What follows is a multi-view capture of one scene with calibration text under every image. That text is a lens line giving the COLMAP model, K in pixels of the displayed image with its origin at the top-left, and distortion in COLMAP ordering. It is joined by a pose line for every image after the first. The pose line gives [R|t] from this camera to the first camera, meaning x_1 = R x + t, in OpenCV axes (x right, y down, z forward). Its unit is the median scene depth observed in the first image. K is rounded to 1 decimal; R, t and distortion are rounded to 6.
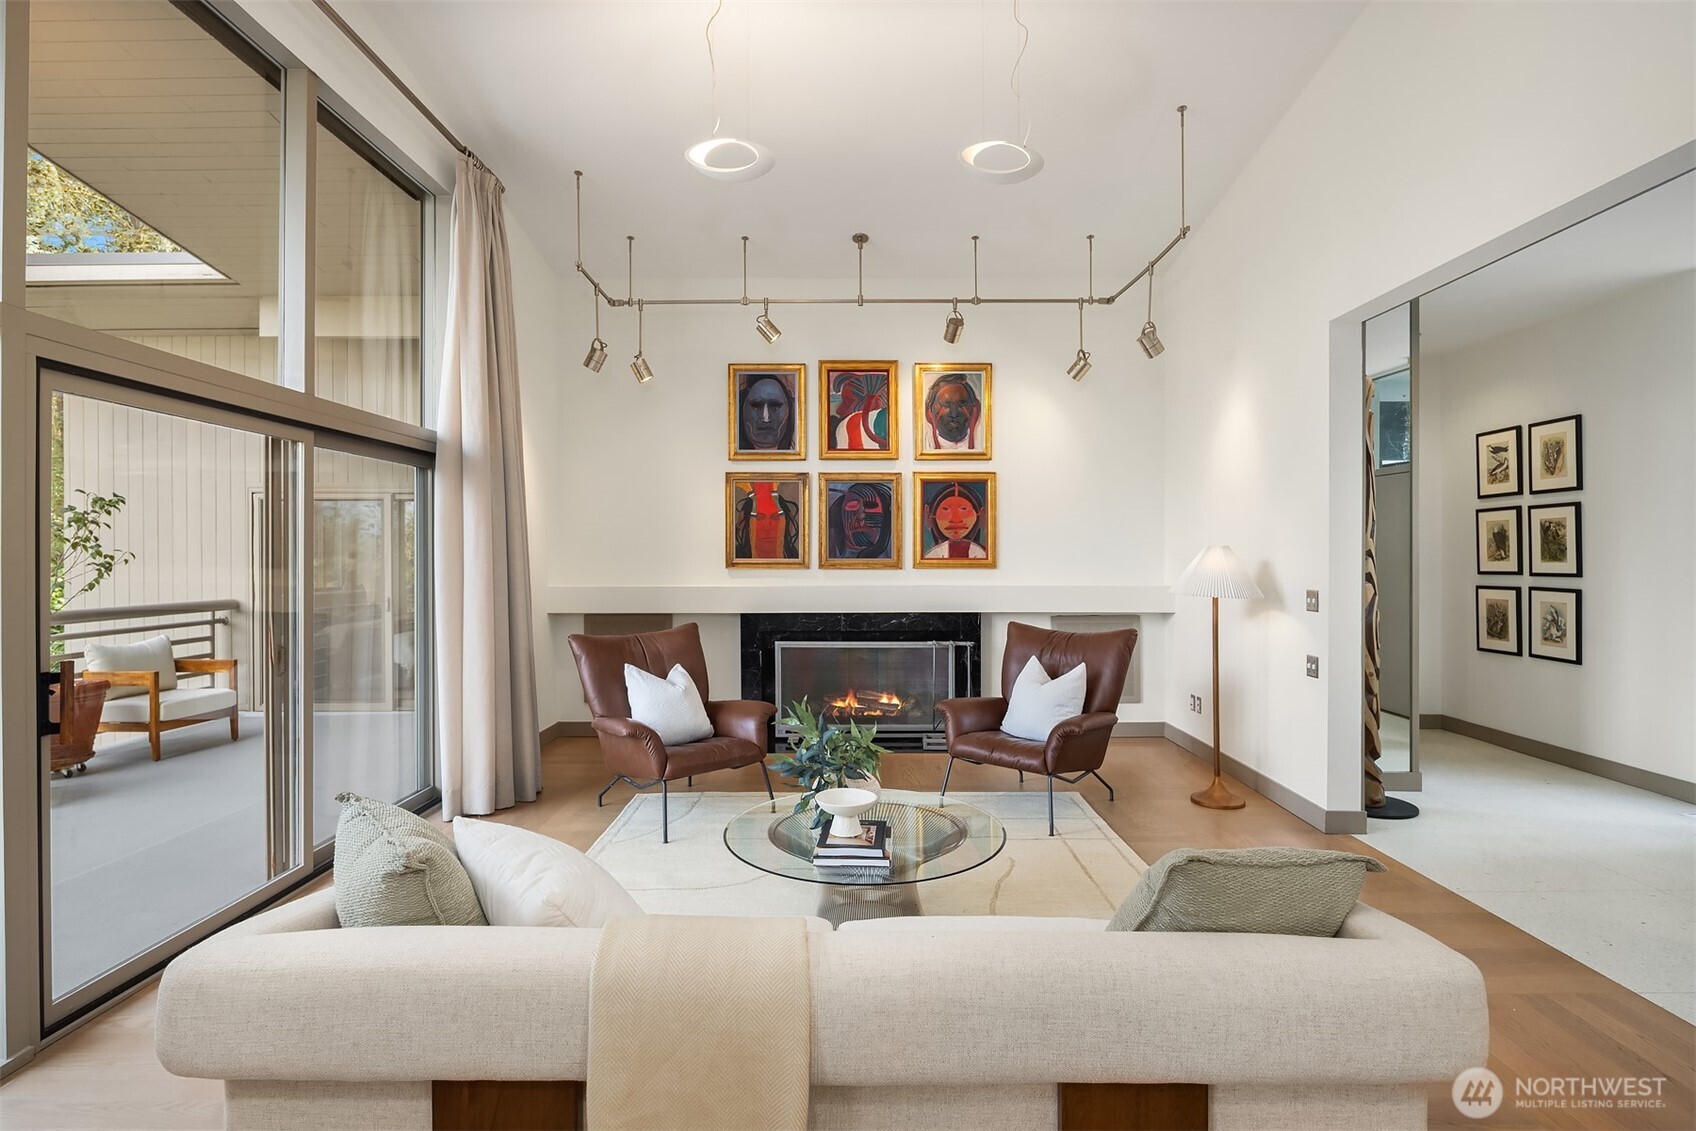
lens RADIAL K [[822.1, 0, 846.4], [0, 822.1, 554.2], [0, 0, 1]] dist [0.000976, 0.000010]
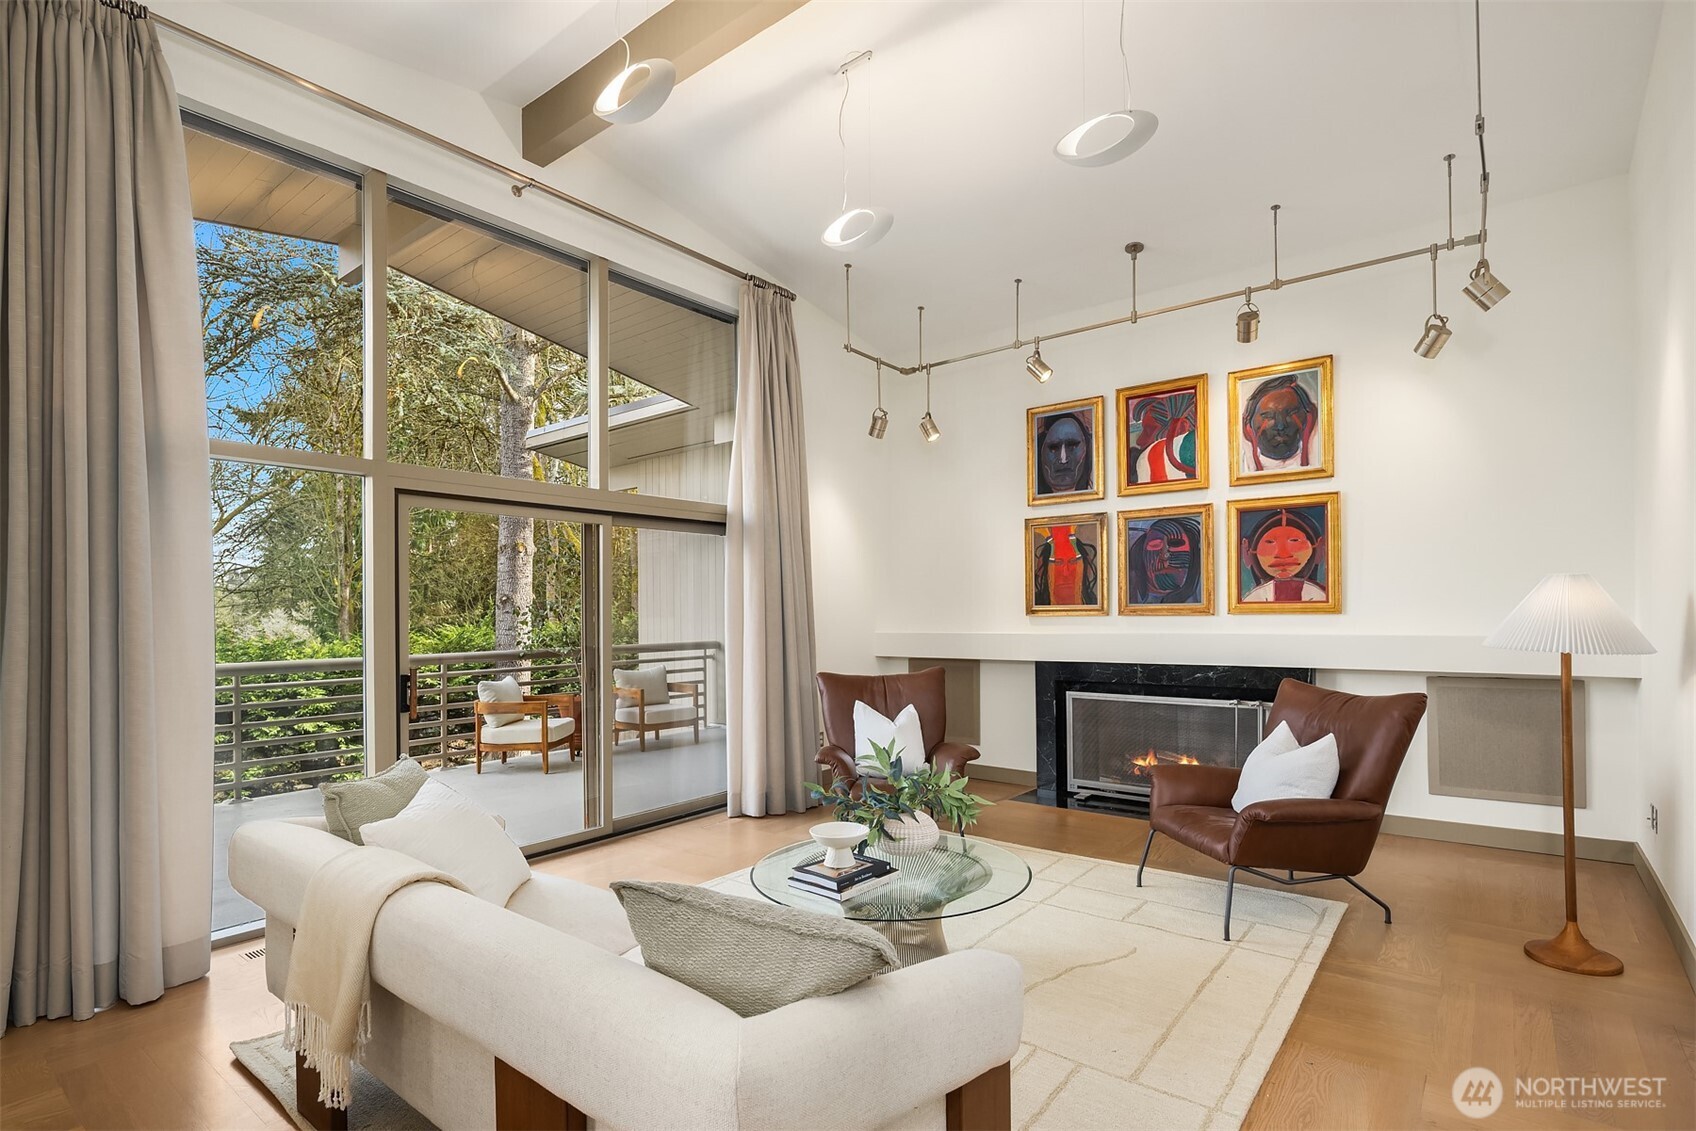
lens RADIAL K [[817.4, 0, 853.6], [0, 817.4, 613.2], [0, 0, 1]] dist [-0.000576, -0.000149]
pose [[0.789162, -0.007821, -0.614135, 0.295439], [0.012896, 0.999909, 0.003838, 0.008047], [0.614050, -0.010949, 0.789191, 0.091906]]
